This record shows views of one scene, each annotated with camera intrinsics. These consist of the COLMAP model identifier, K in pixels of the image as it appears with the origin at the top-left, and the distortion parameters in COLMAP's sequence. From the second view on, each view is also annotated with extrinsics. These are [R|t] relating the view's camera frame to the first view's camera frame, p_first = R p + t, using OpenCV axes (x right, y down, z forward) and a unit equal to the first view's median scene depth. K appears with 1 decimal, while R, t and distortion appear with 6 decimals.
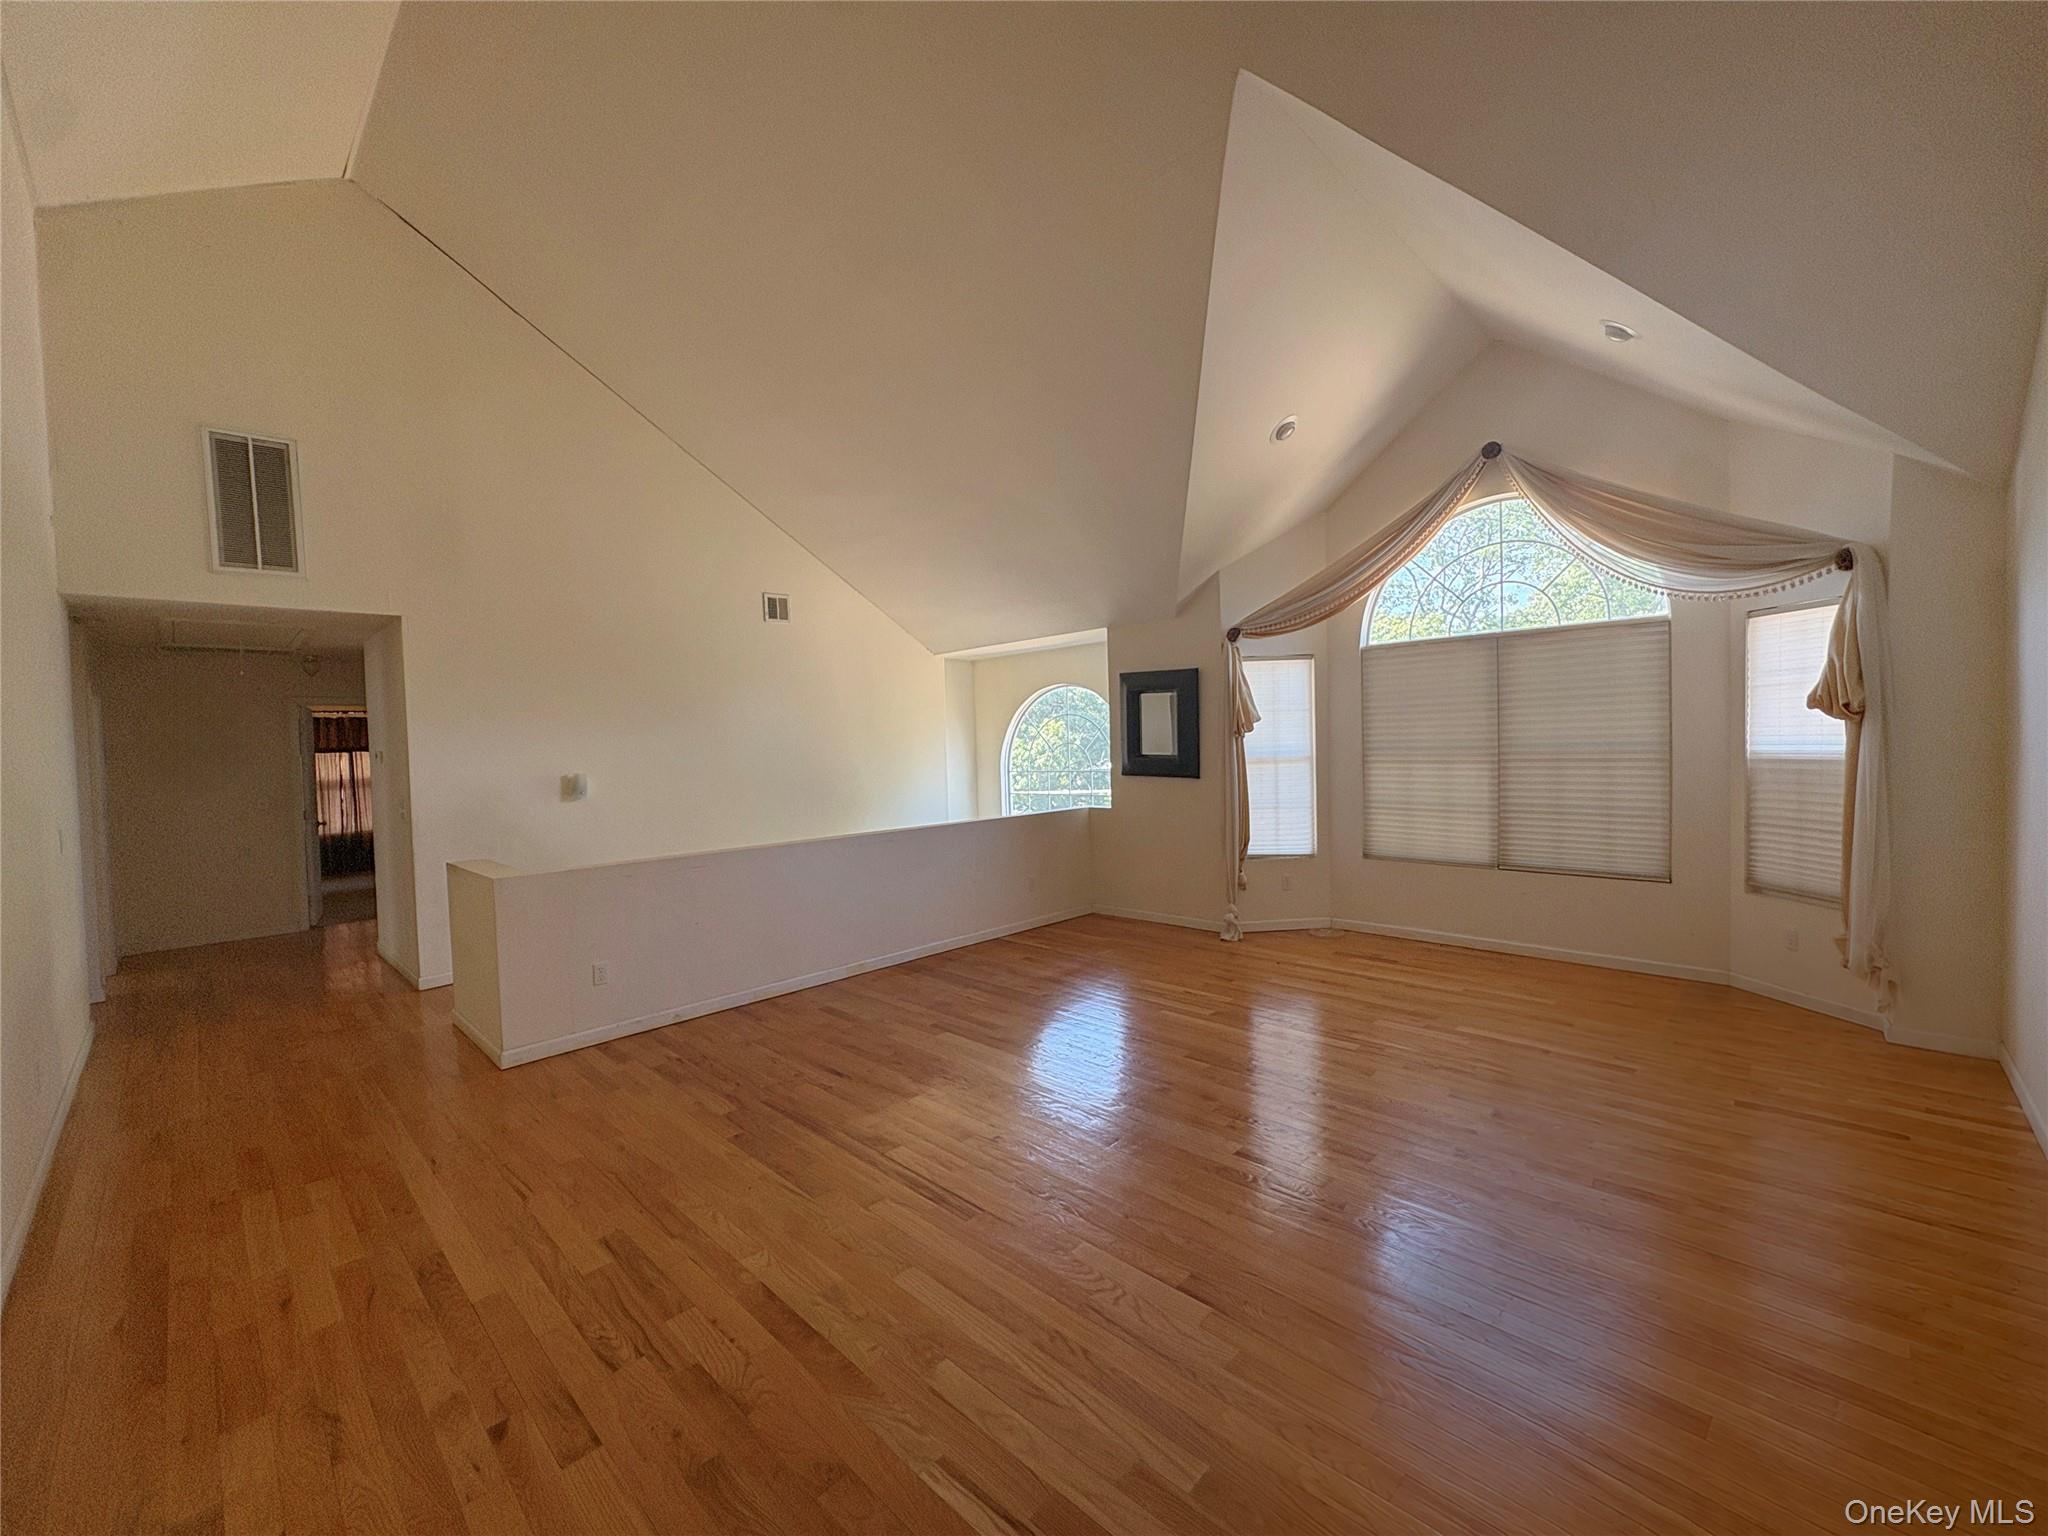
lens RADIAL K [[814.6, 0, 1022.4], [0, 814.6, 765.5], [0, 0, 1]] dist [0.000322, 0.000638]
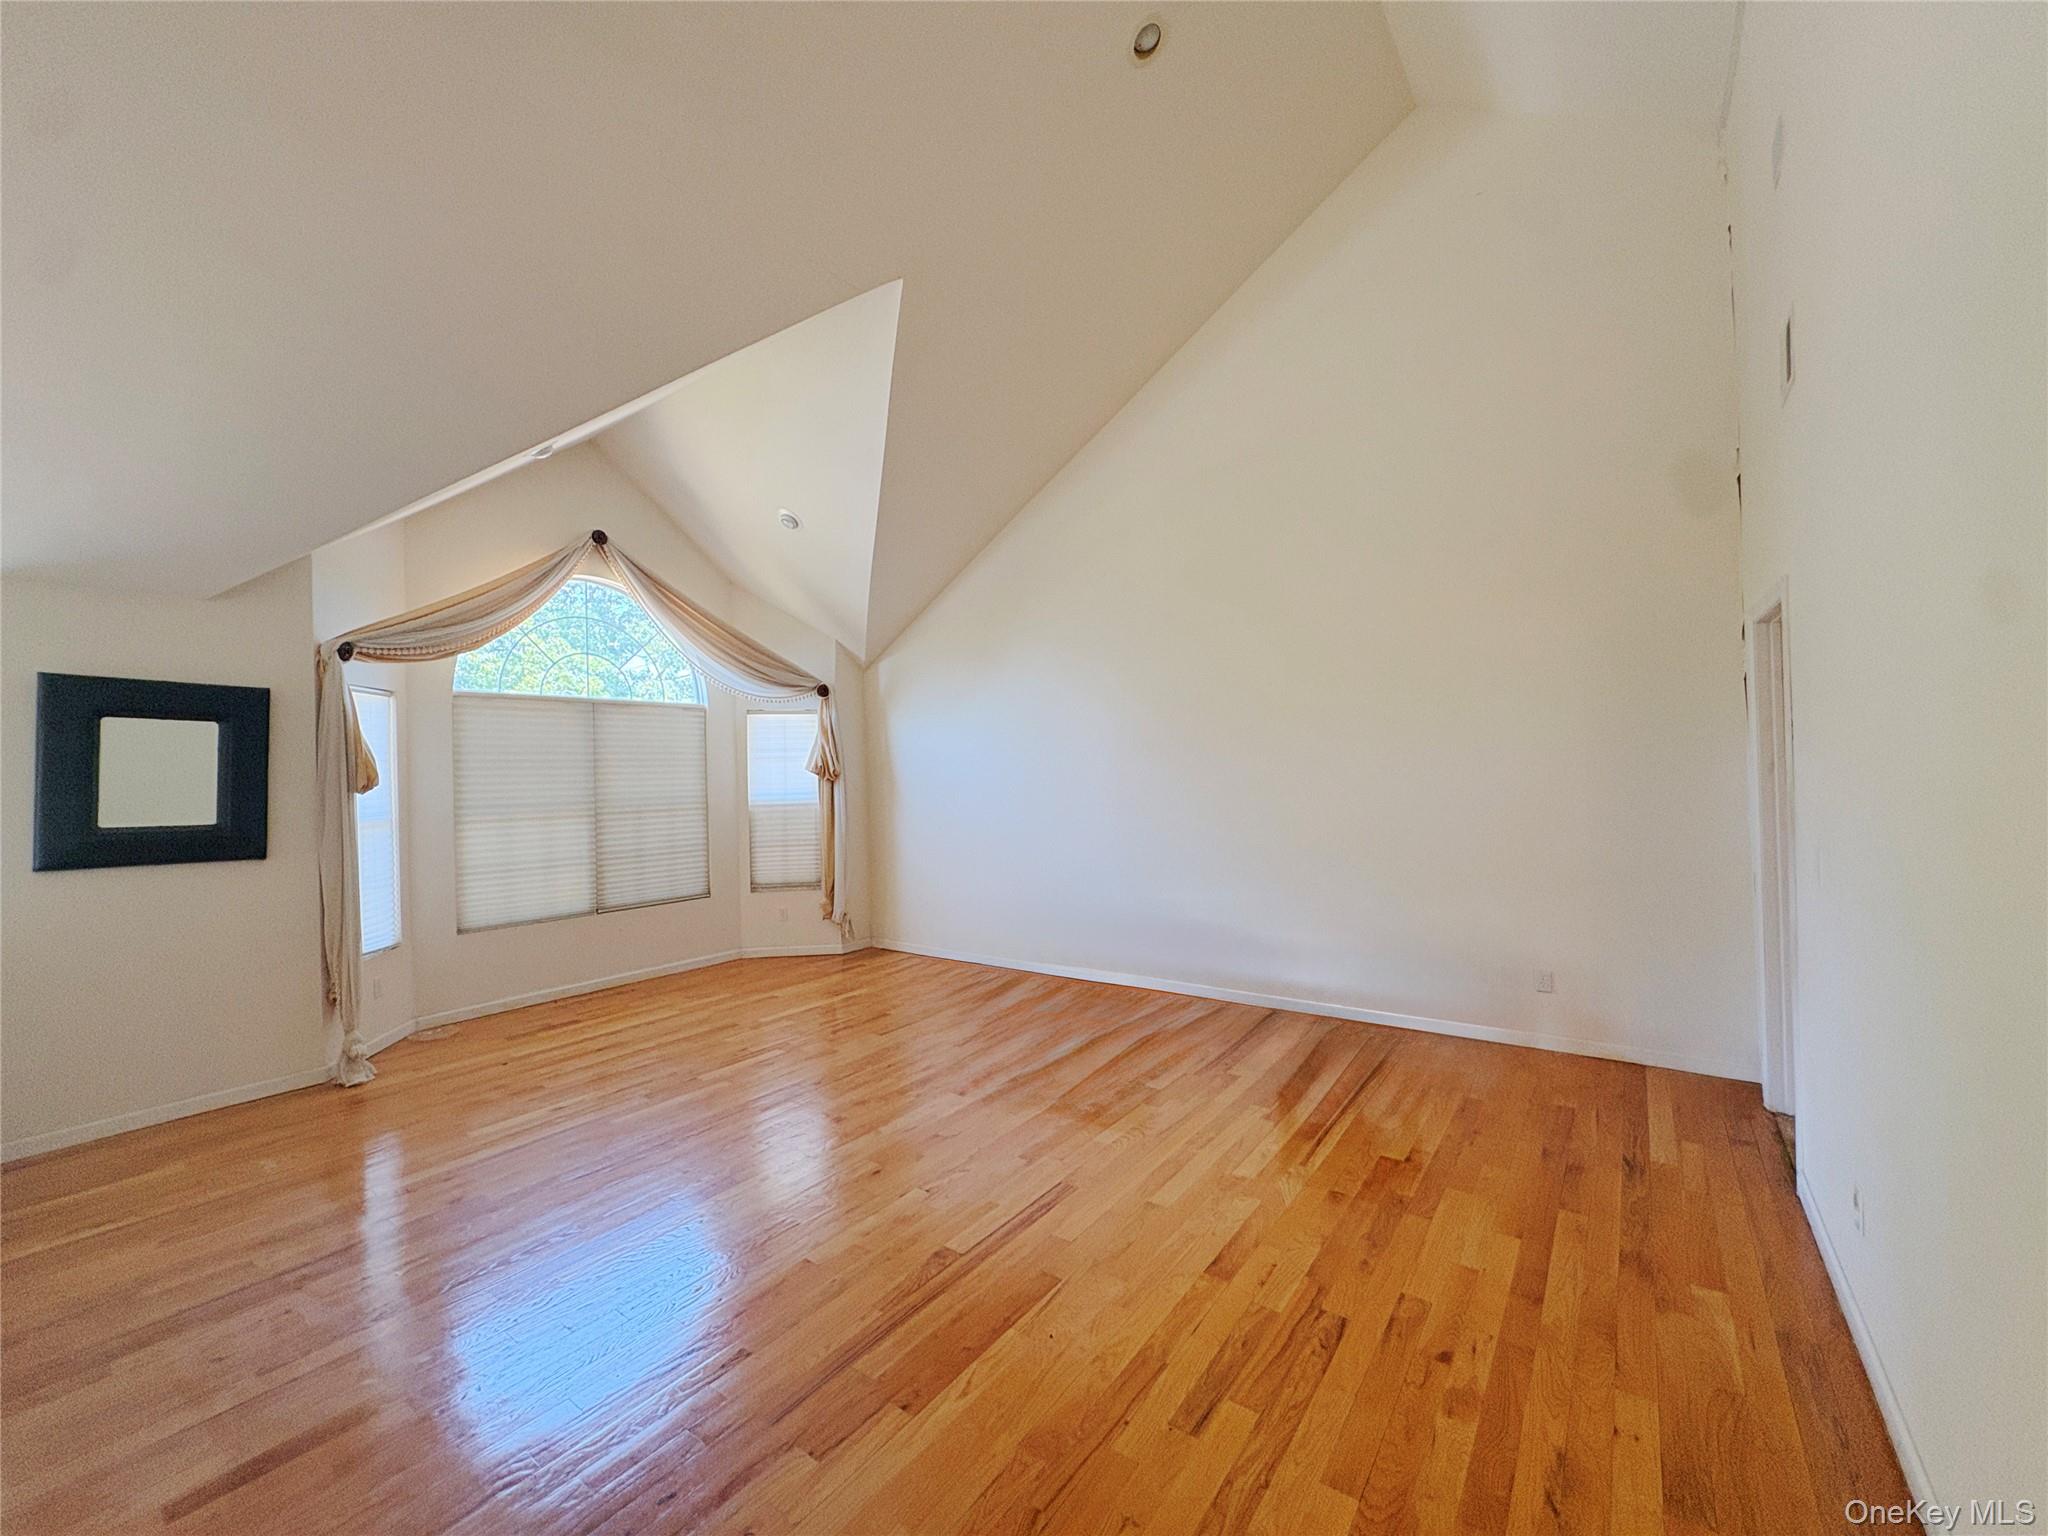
lens RADIAL K [[814.6, 0, 1022.4], [0, 814.6, 765.5], [0, 0, 1]] dist [0.000322, 0.000638]
pose [[-0.122676, 0.040917, 0.991603, -0.634680], [0.058621, 0.997704, -0.033917, -0.001218], [-0.990714, 0.053968, -0.124793, 0.616004]]
